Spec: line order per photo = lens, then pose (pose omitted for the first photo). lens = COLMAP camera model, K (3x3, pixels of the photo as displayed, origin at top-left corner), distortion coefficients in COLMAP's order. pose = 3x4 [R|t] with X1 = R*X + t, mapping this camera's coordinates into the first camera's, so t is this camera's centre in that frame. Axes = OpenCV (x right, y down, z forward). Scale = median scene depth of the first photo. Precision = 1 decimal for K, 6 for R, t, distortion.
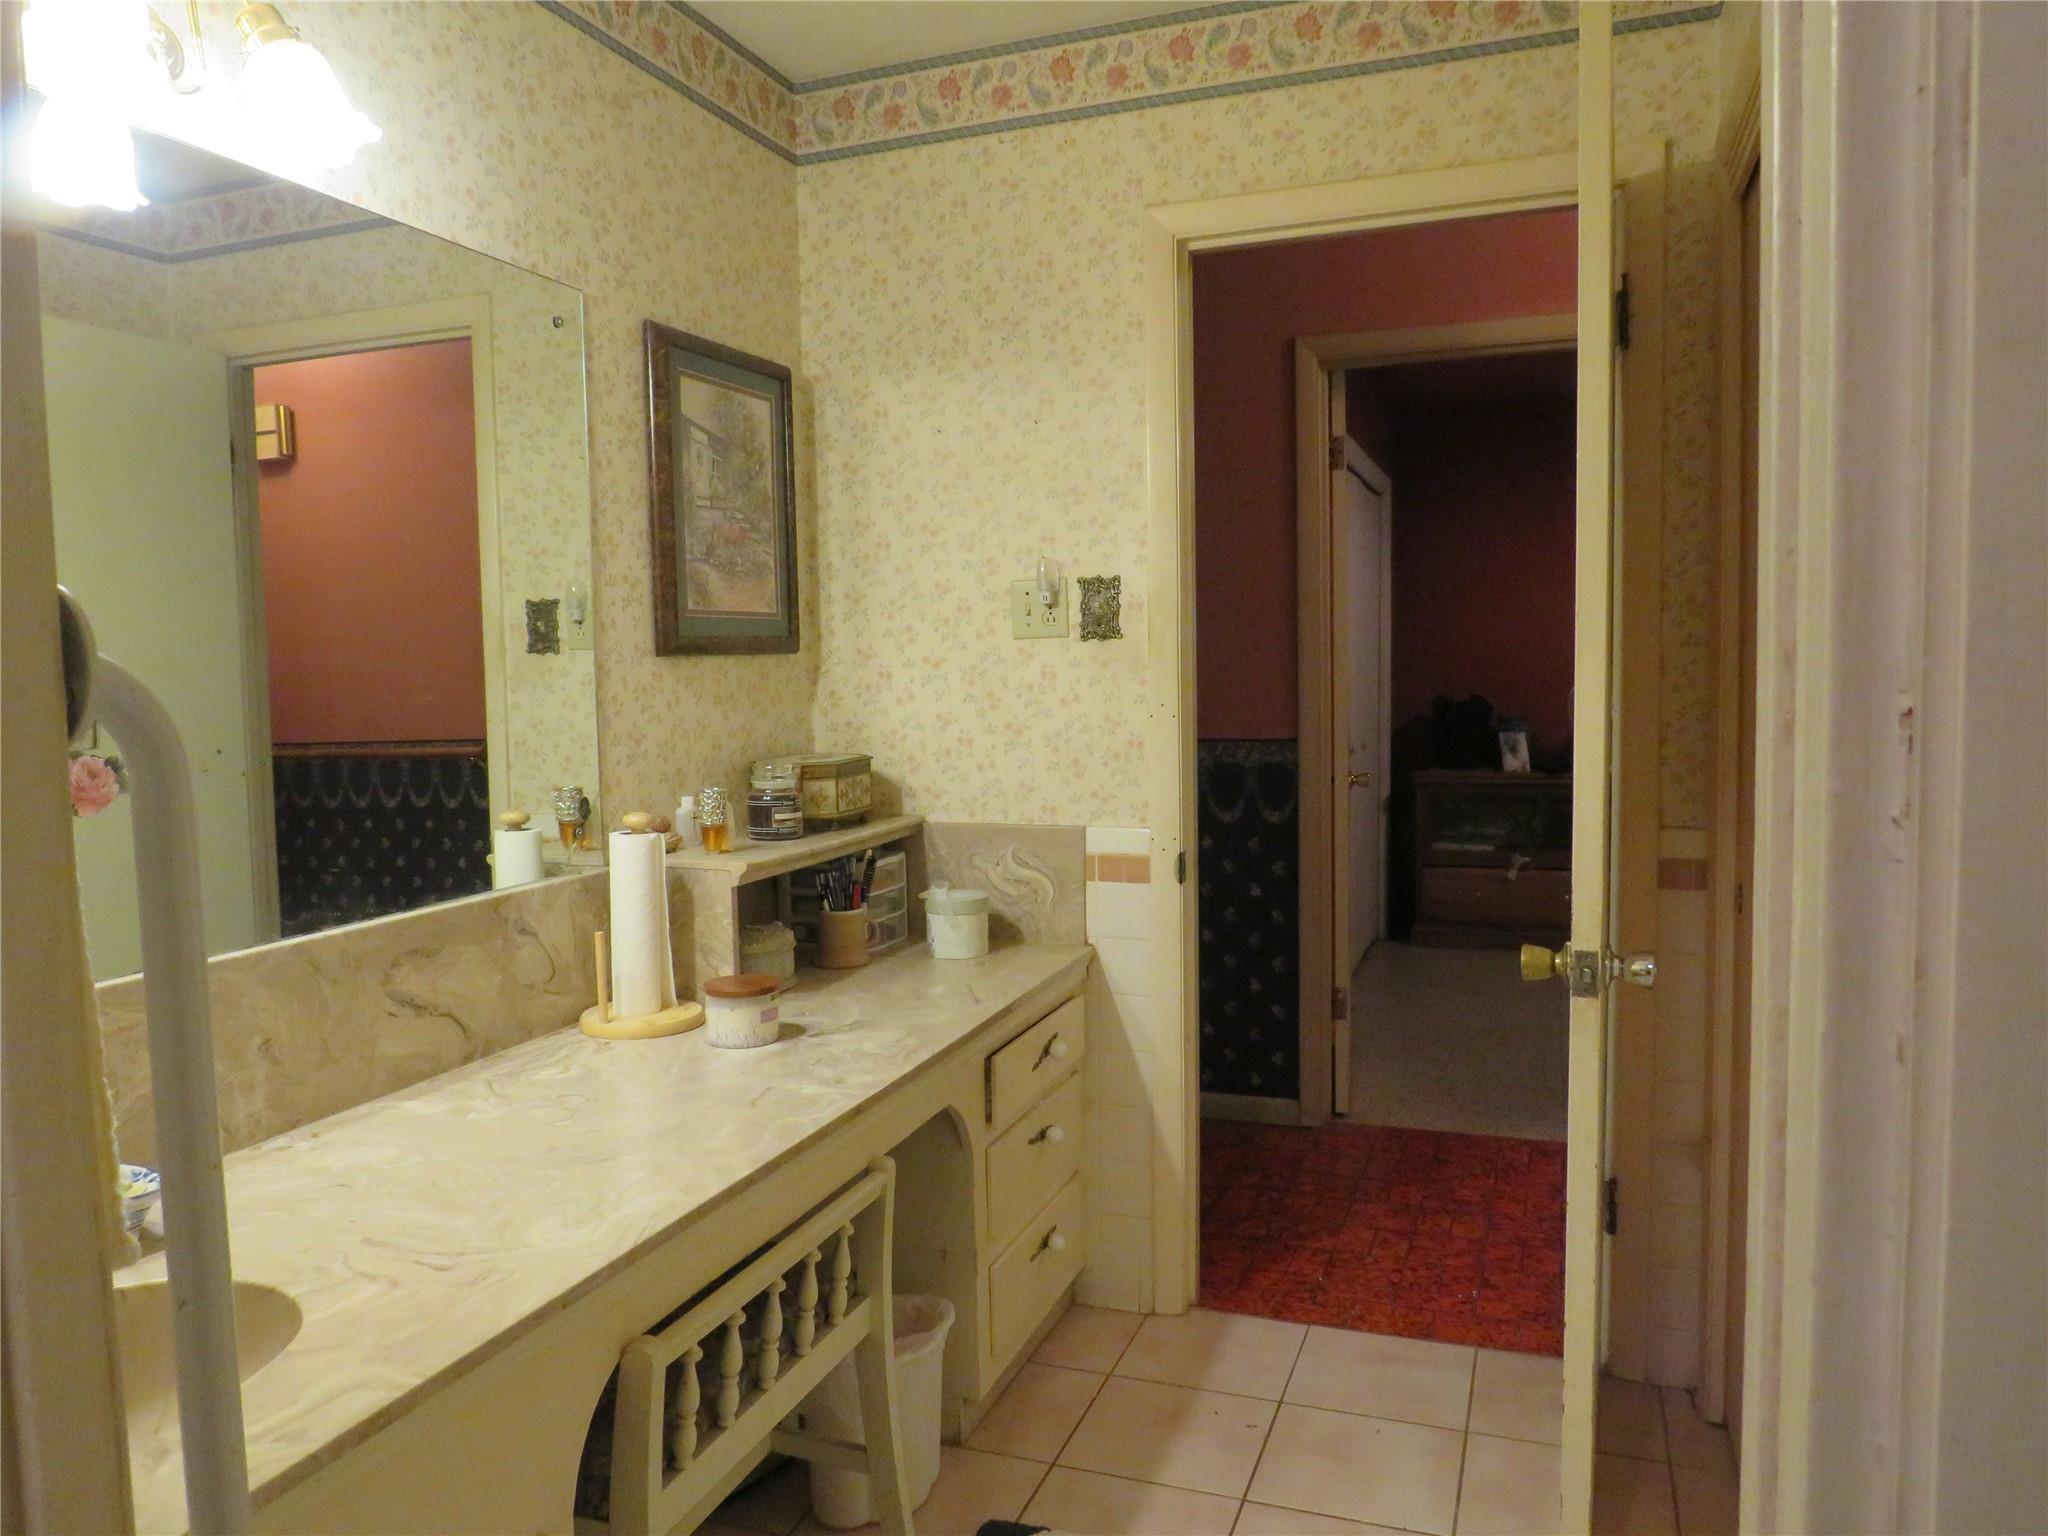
lens RADIAL K [[1434.2, 0, 1033.6], [0, 1434.2, 763.3], [0, 0, 1]] dist [-0.033826, -0.003639]
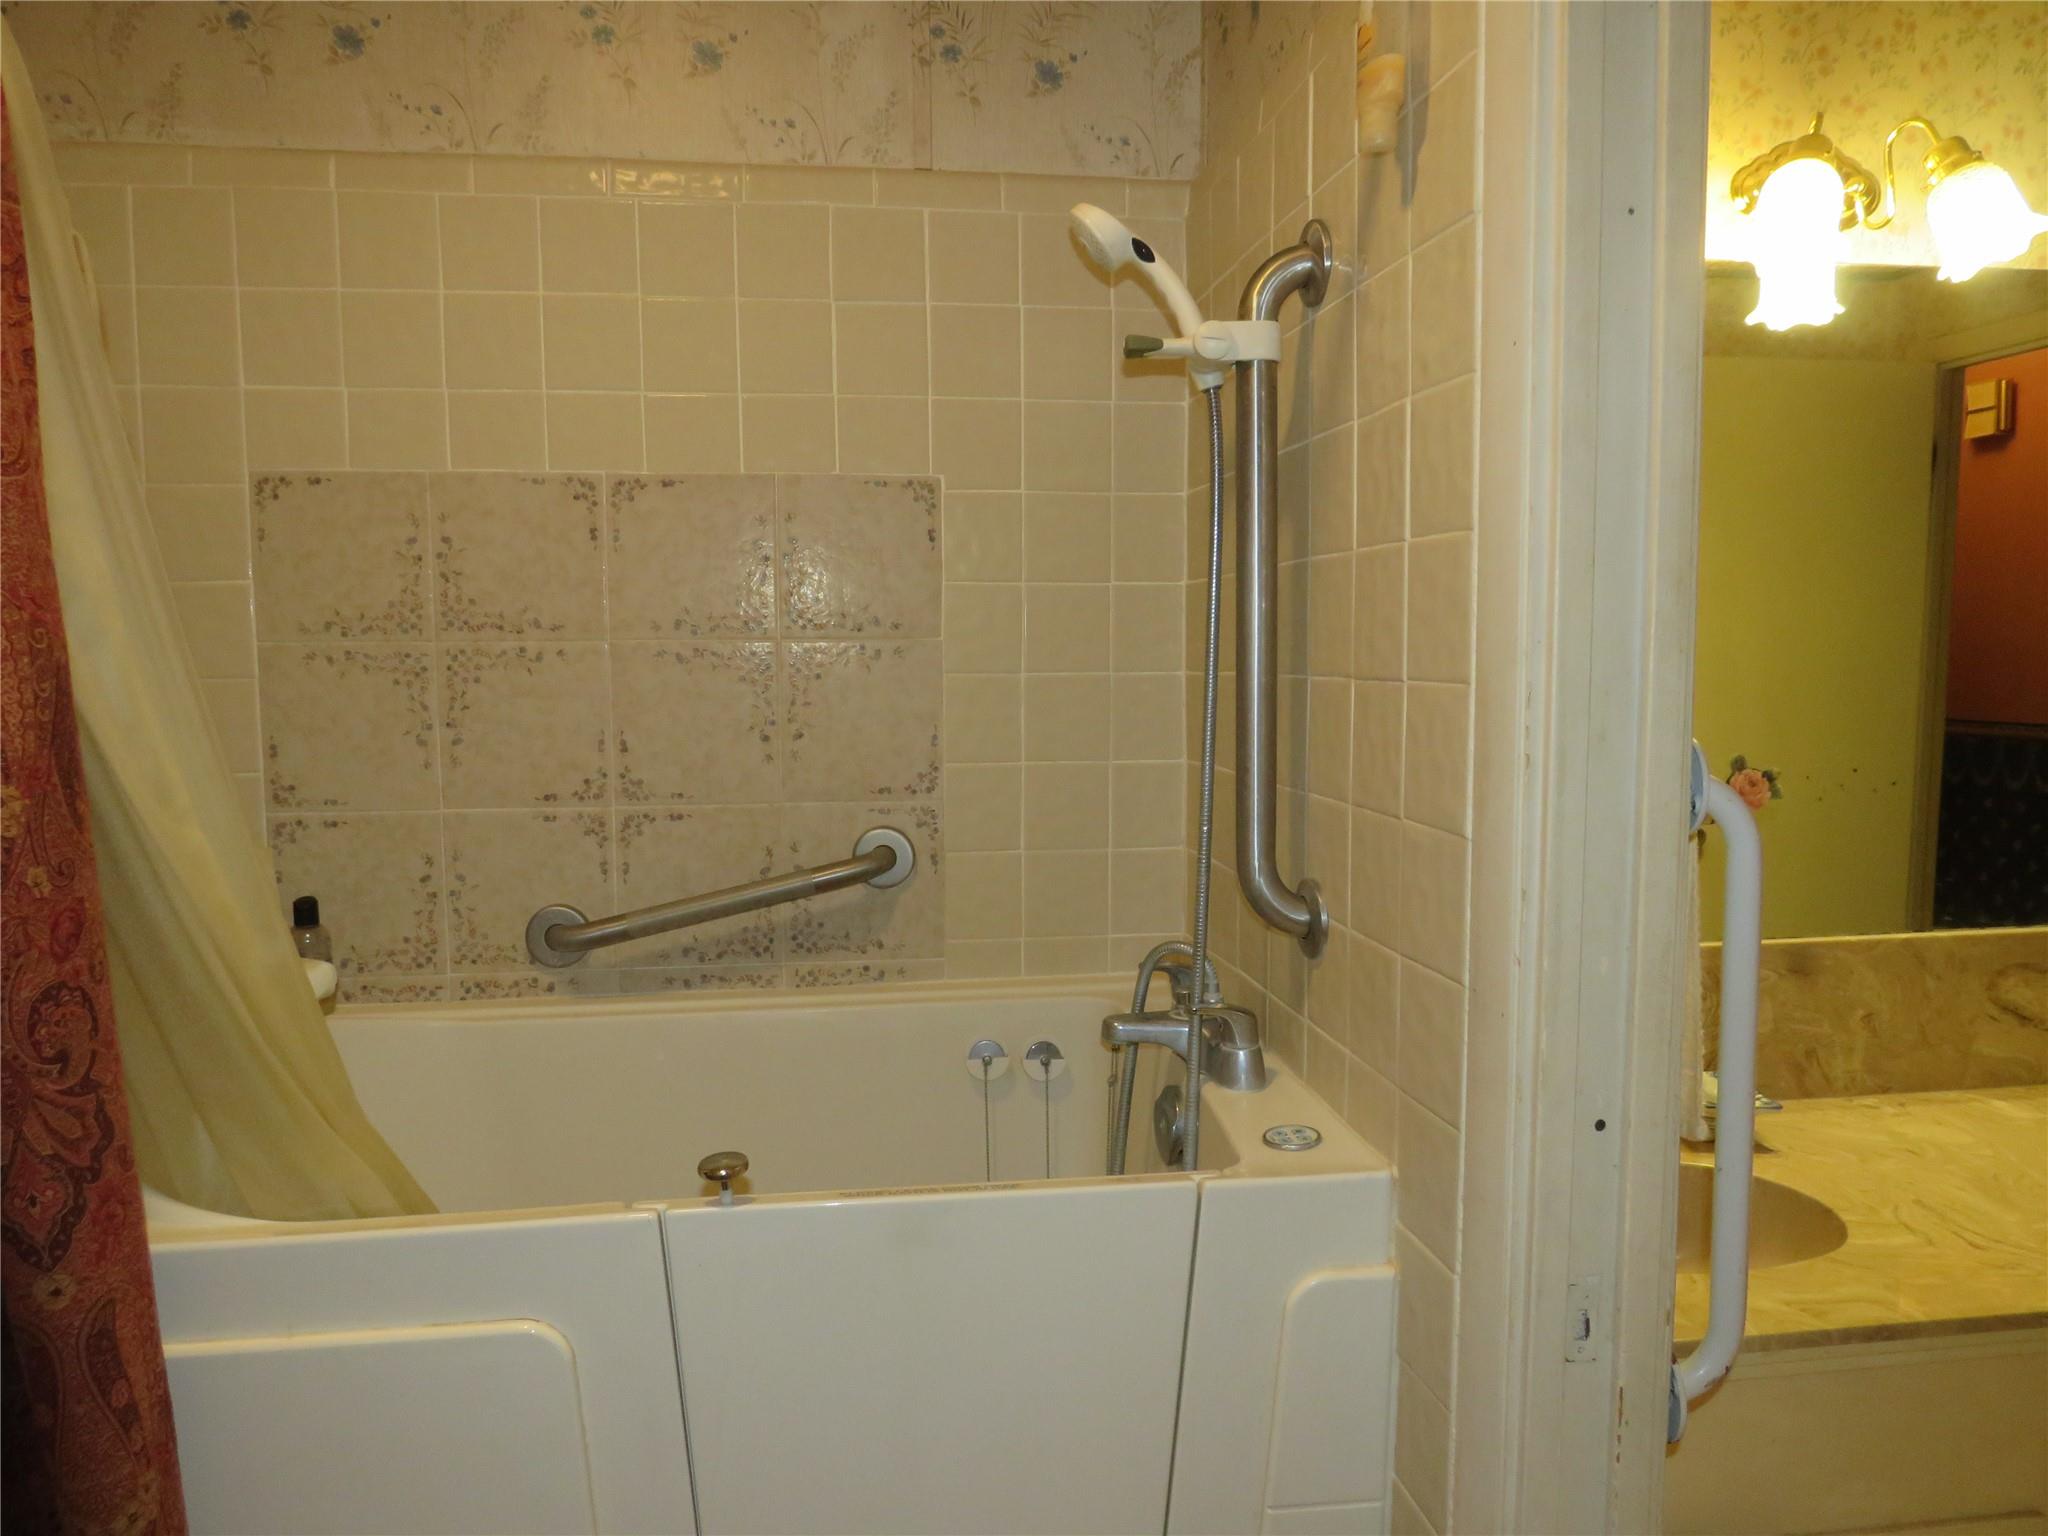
lens RADIAL K [[1450.4, 0, 1031.2], [0, 1450.4, 777.0], [0, 0, 1]] dist [-0.010026, 0.003515]
pose [[0.471505, 0.106659, -0.875389, 0.154486], [-0.062389, 0.994206, 0.087532, -0.059496], [0.879653, 0.013343, 0.475428, -0.181527]]
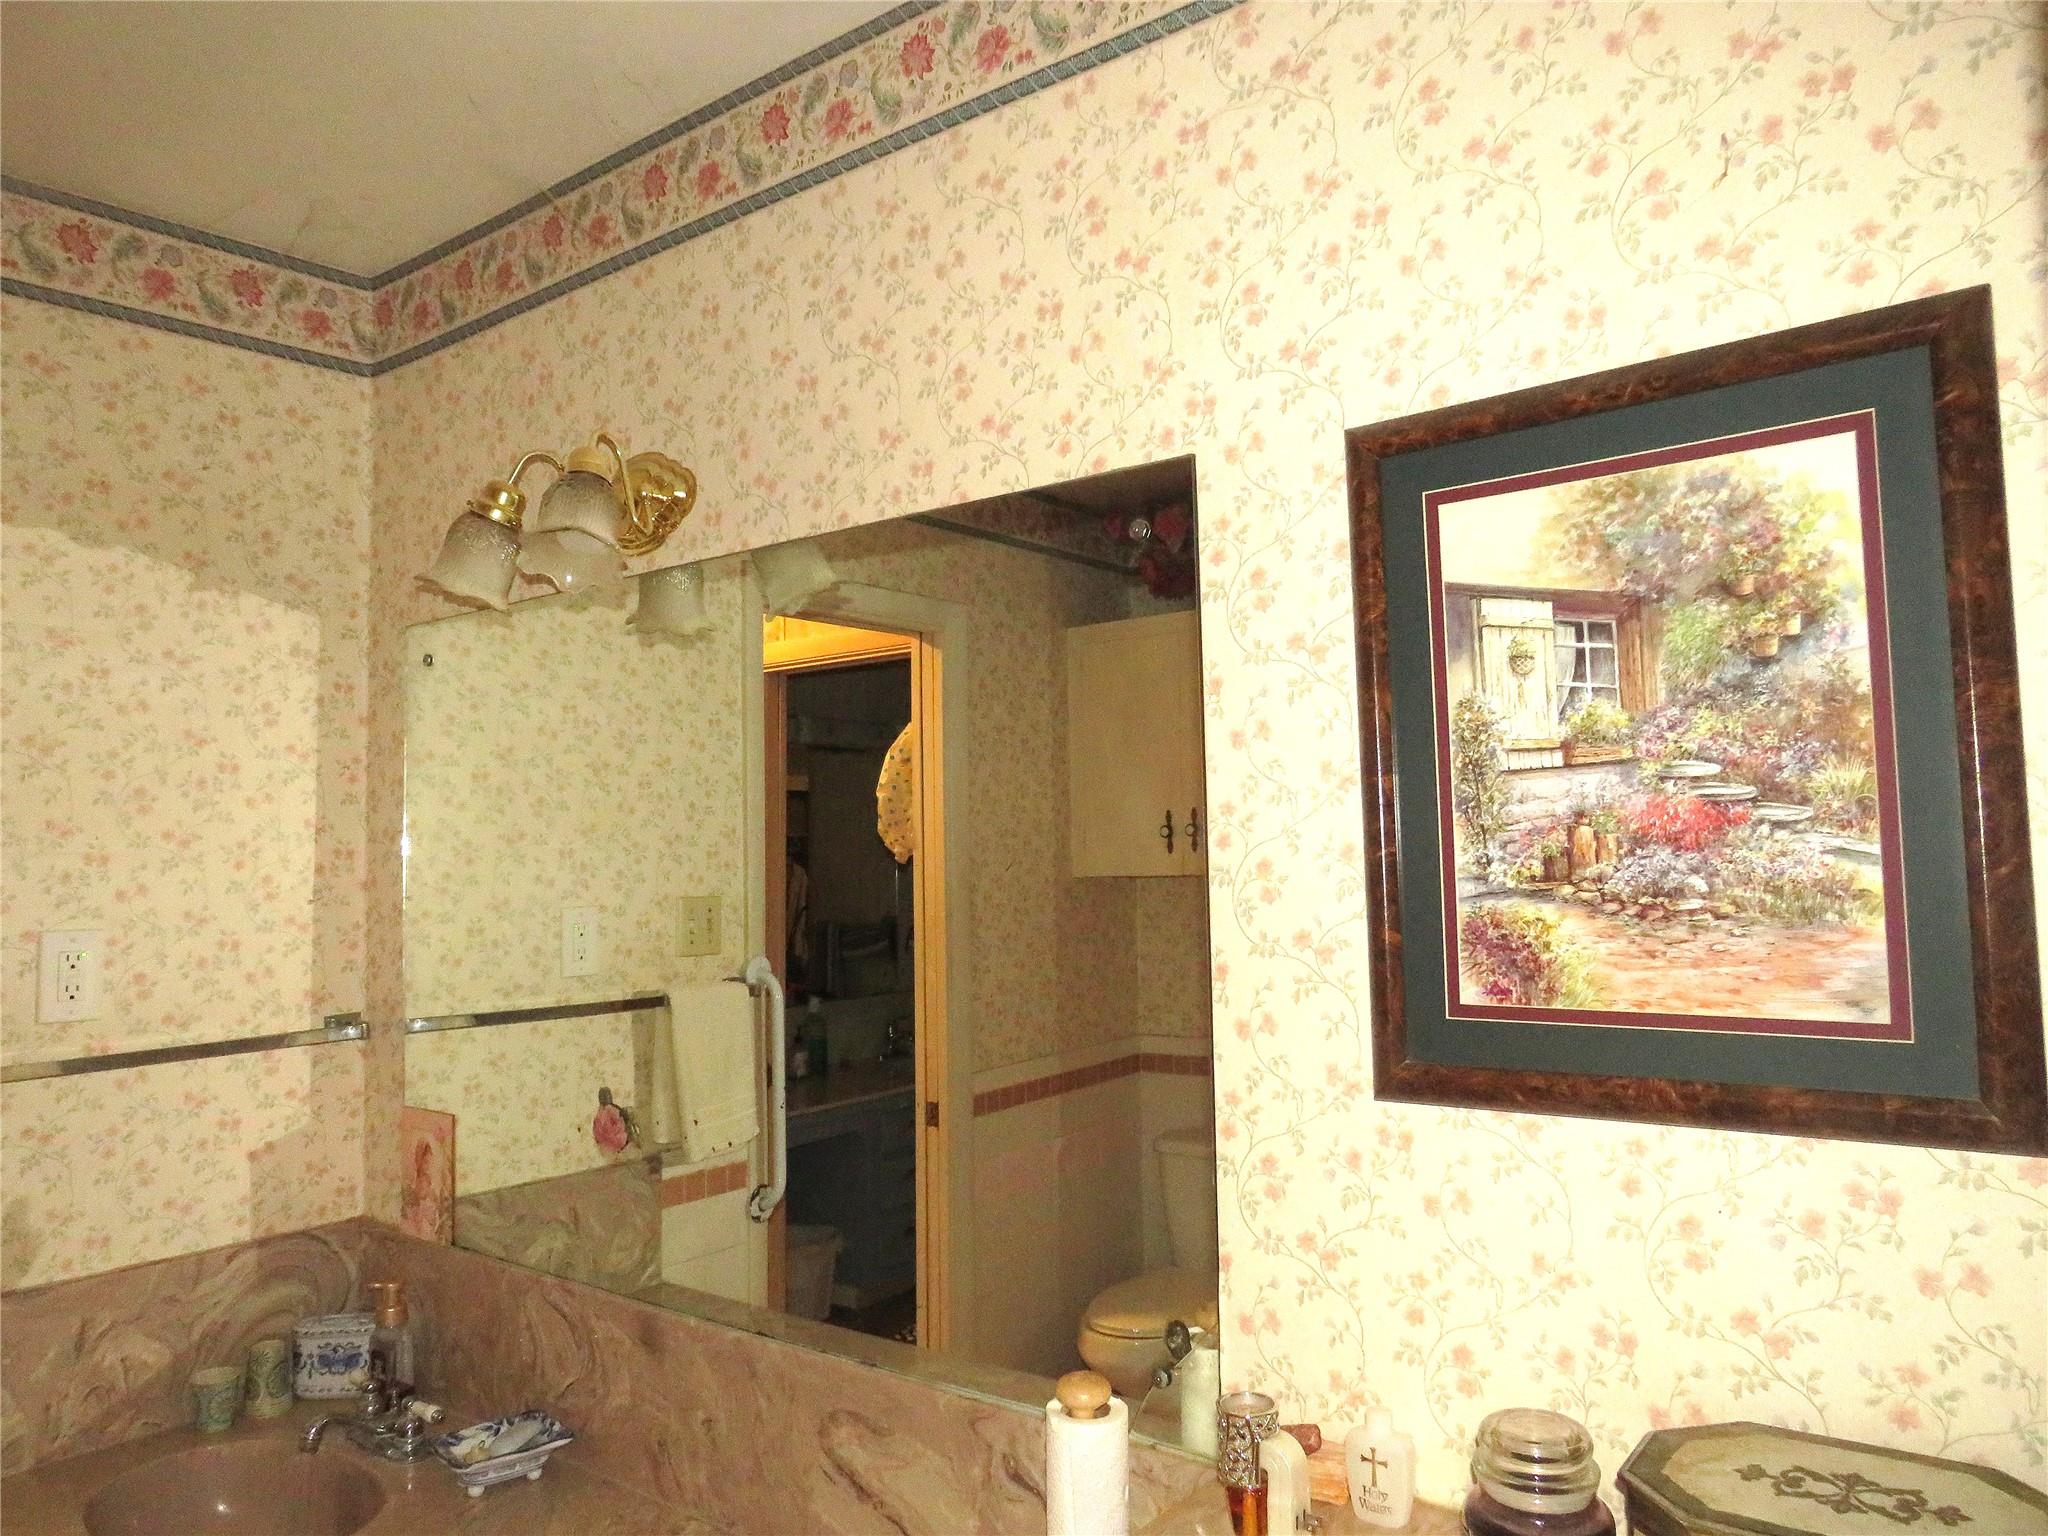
lens RADIAL K [[1434.2, 0, 1033.6], [0, 1434.2, 763.3], [0, 0, 1]] dist [-0.033826, -0.003639]
pose [[-0.301537, -0.029903, -0.952986, 0.322829], [-0.043099, 0.998914, -0.017707, -0.235159], [0.952480, 0.035733, -0.302498, 1.387536]]
